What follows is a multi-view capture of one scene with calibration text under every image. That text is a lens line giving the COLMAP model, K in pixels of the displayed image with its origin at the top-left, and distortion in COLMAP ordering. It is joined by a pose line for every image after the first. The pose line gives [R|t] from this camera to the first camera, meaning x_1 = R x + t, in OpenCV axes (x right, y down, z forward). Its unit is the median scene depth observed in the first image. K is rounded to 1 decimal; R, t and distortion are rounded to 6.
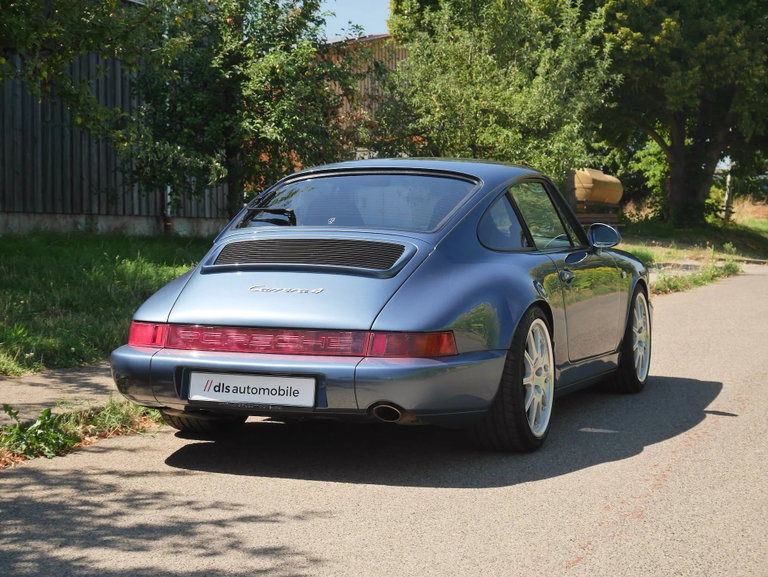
lens RADIAL K [[1528.8, 0, 384.0], [0, 1528.8, 288.5], [0, 0, 1]] dist [-0.051891, -0.071720]
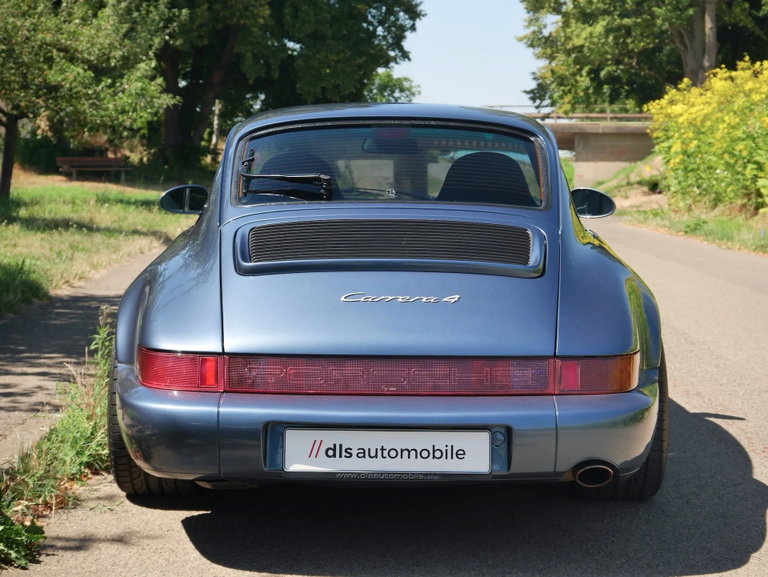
lens RADIAL K [[1528.8, 0, 384.0], [0, 1528.8, 288.5], [0, 0, 1]] dist [-0.051891, -0.071720]
pose [[0.931387, -0.028487, 0.362913, -0.080877], [0.014287, 0.999026, 0.041752, -0.008152], [-0.363749, -0.033702, 0.930887, 0.093582]]
